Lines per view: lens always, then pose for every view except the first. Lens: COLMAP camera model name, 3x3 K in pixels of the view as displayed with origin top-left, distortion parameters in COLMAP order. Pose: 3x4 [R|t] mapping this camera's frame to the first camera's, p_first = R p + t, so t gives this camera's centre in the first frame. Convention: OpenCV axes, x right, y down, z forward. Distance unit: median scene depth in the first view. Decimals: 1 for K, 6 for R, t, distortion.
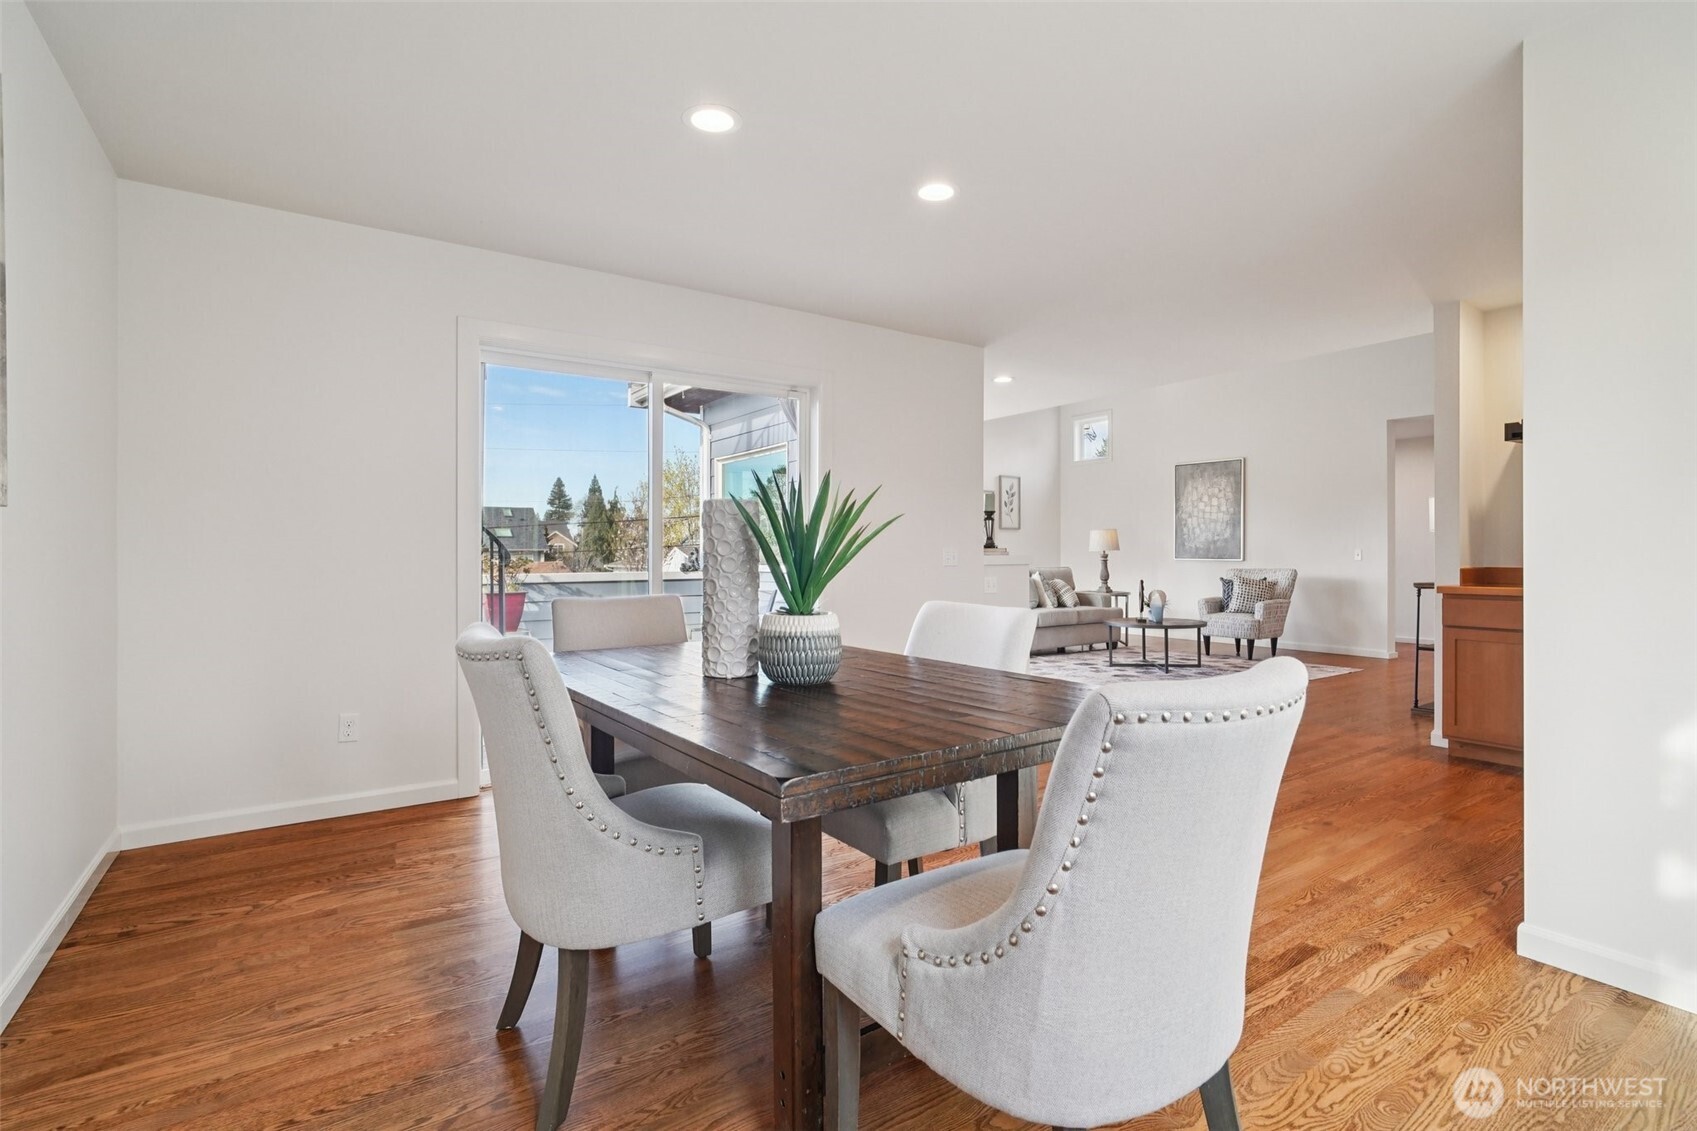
lens RADIAL K [[803.0, 0, 849.4], [0, 803.0, 558.2], [0, 0, 1]] dist [-0.017898, 0.008729]
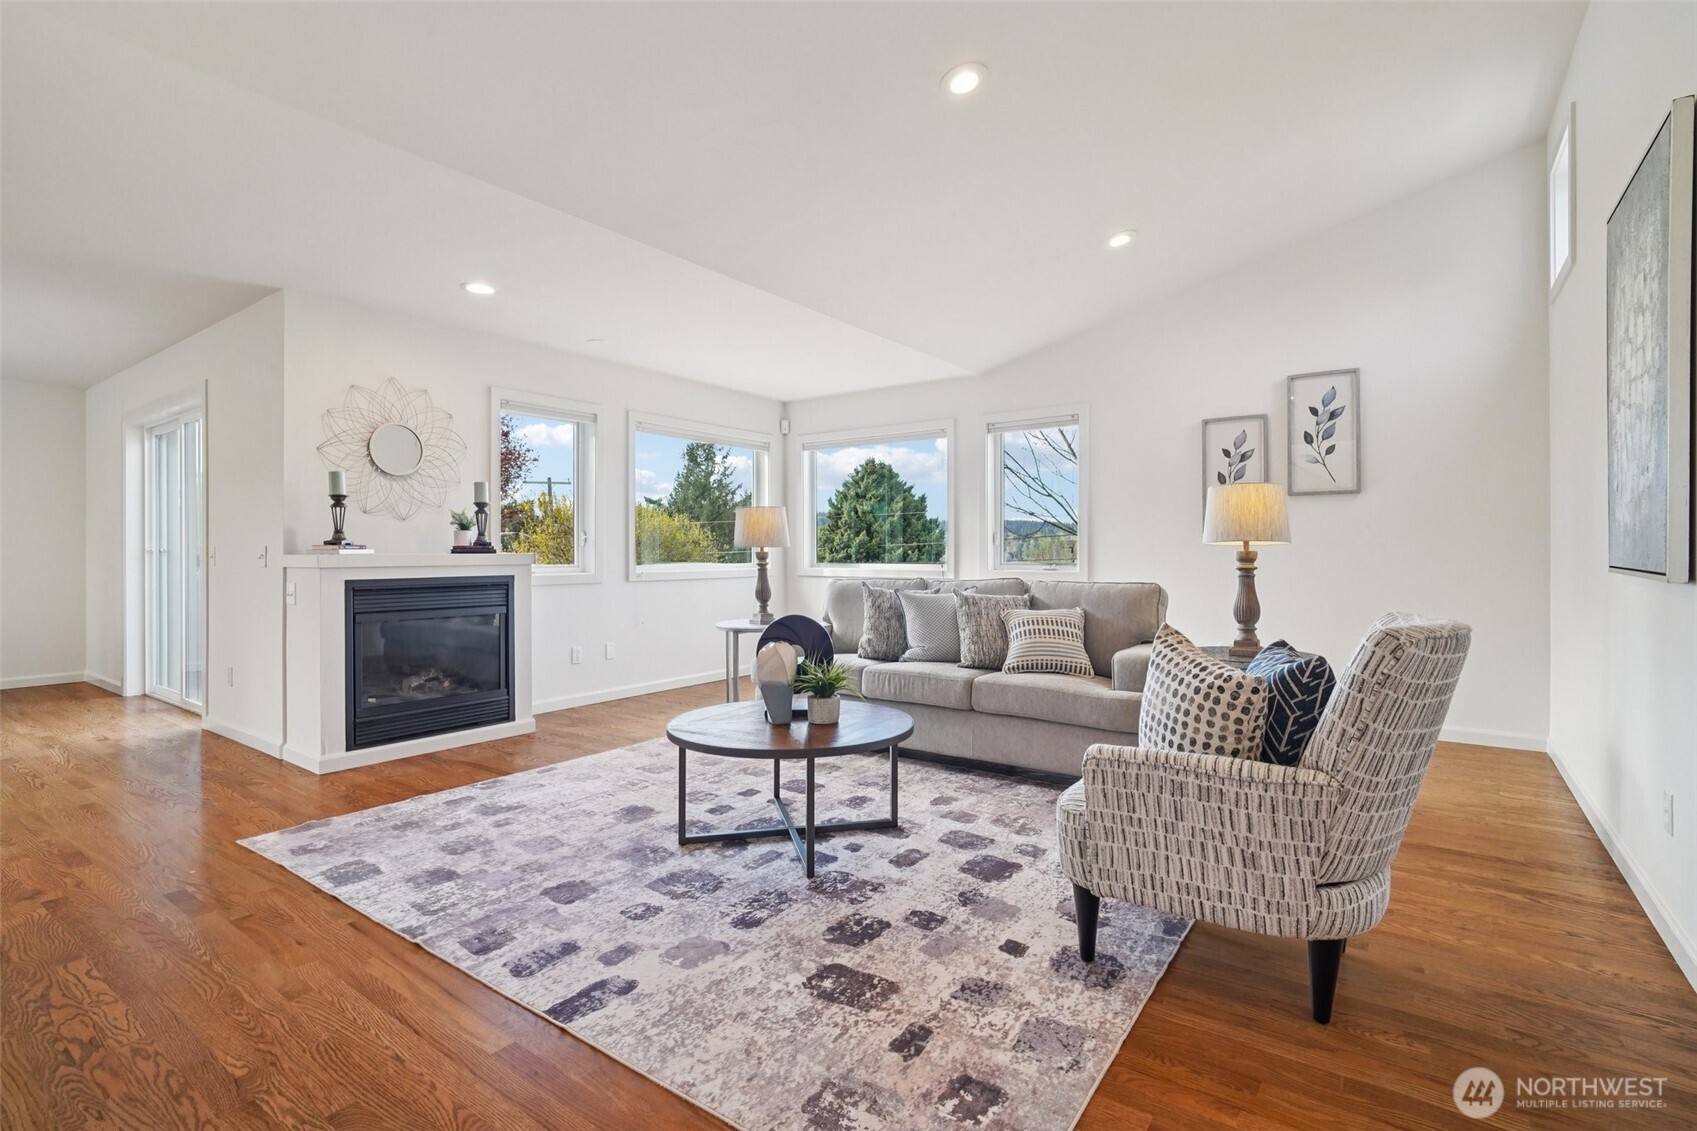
lens RADIAL K [[803.0, 0, 845.7], [0, 803.0, 555.4], [0, 0, 1]] dist [-0.017898, 0.008729]
pose [[0.334650, 0.004192, -0.942333, 0.632009], [-0.003714, 0.999988, 0.003130, -0.004258], [0.942335, 0.002453, 0.334661, 0.741962]]
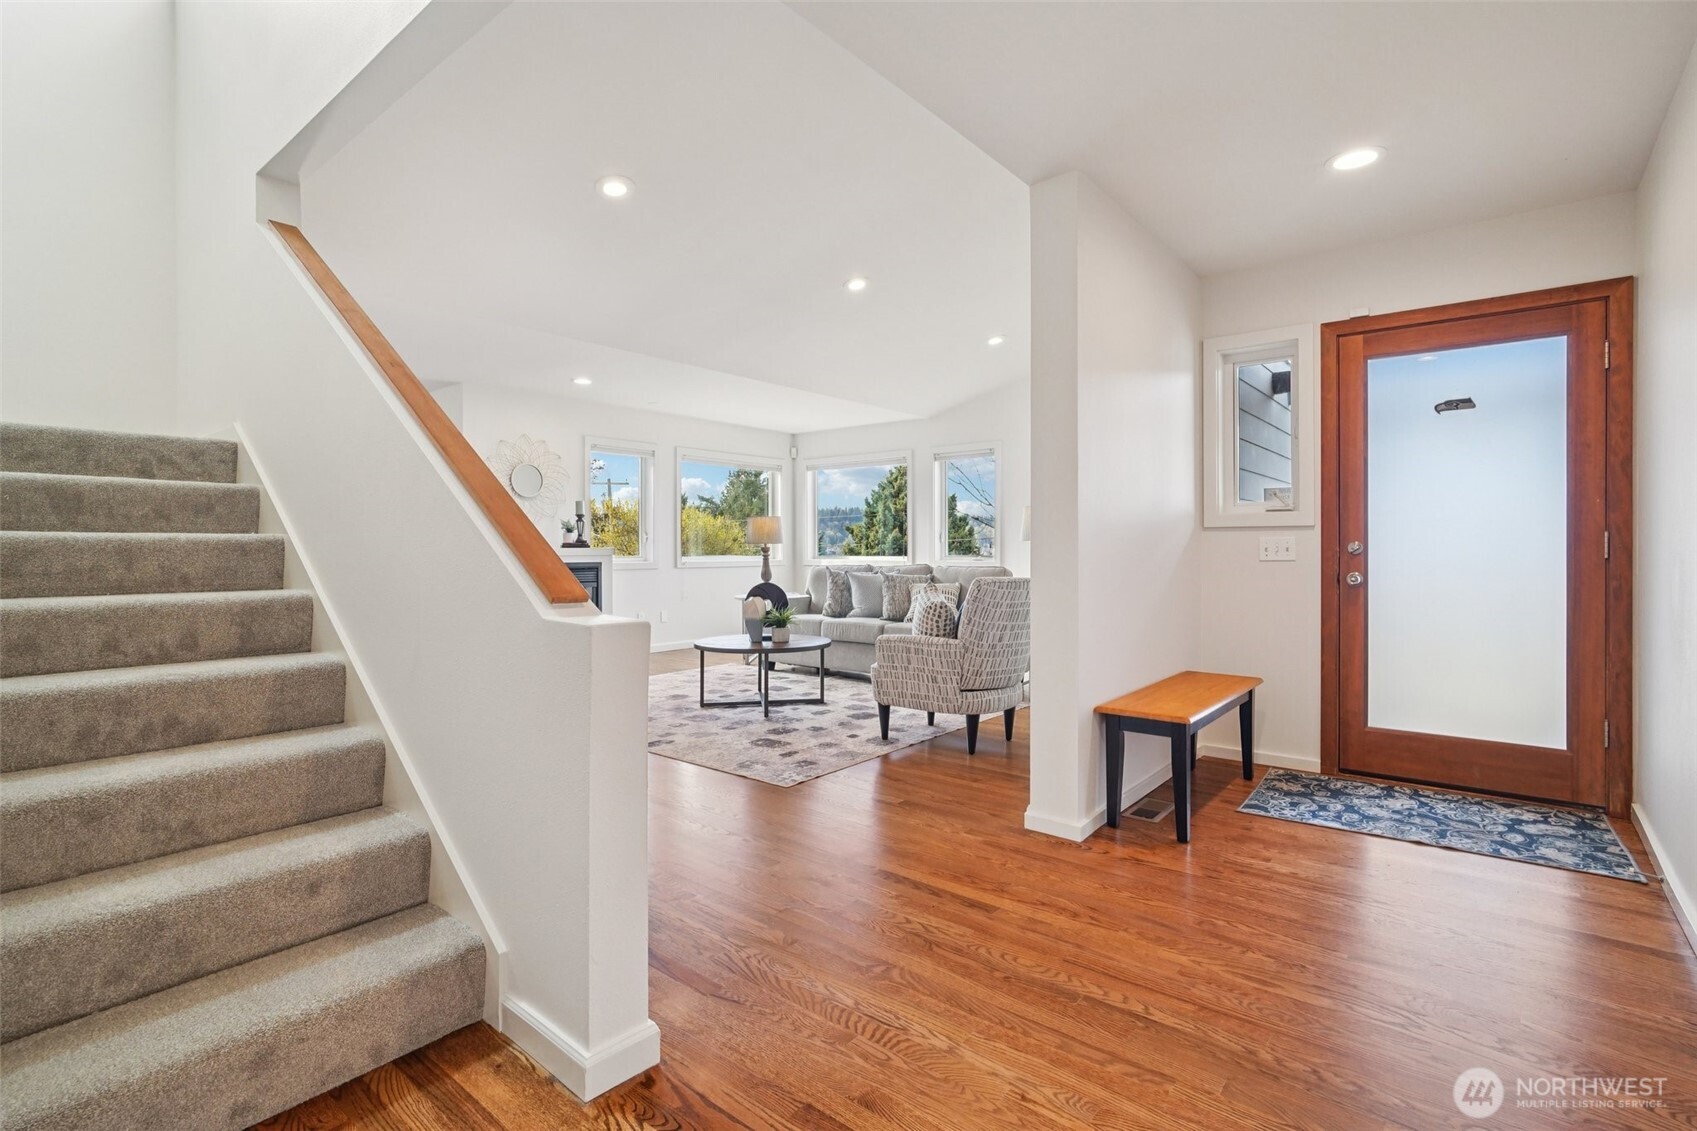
lens RADIAL K [[803.0, 0, 852.9], [0, 803.0, 558.3], [0, 0, 1]] dist [-0.017898, 0.008729]
pose [[0.281729, 0.012926, -0.959407, 0.887697], [-0.004578, 0.999916, 0.012127, -0.003540], [0.959483, 0.000976, 0.281765, 0.728942]]
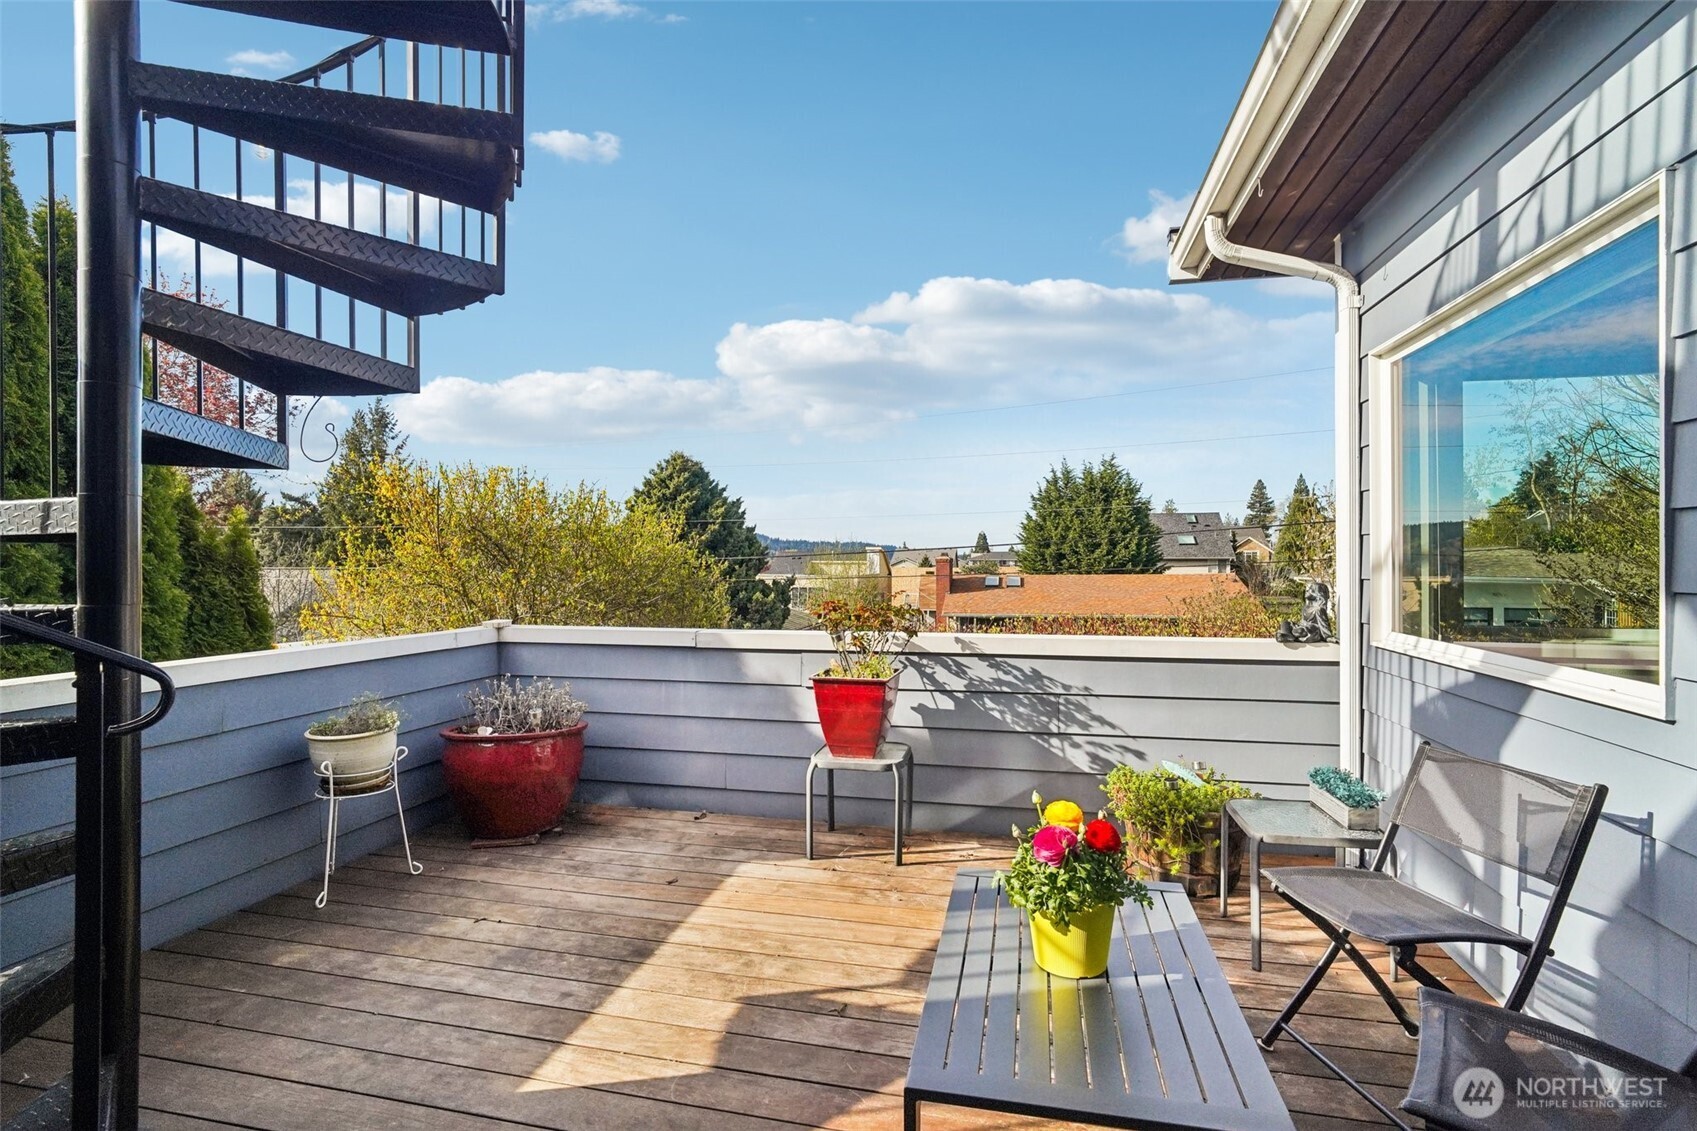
lens RADIAL K [[803.0, 0, 851.1], [0, 803.0, 564.5], [0, 0, 1]] dist [-0.017898, 0.008729]
pose [[0.680343, 0.004387, -0.732881, -0.054648], [-0.004363, 0.999989, 0.001936, -0.022696], [0.732881, 0.001881, 0.680354, 0.531208]]
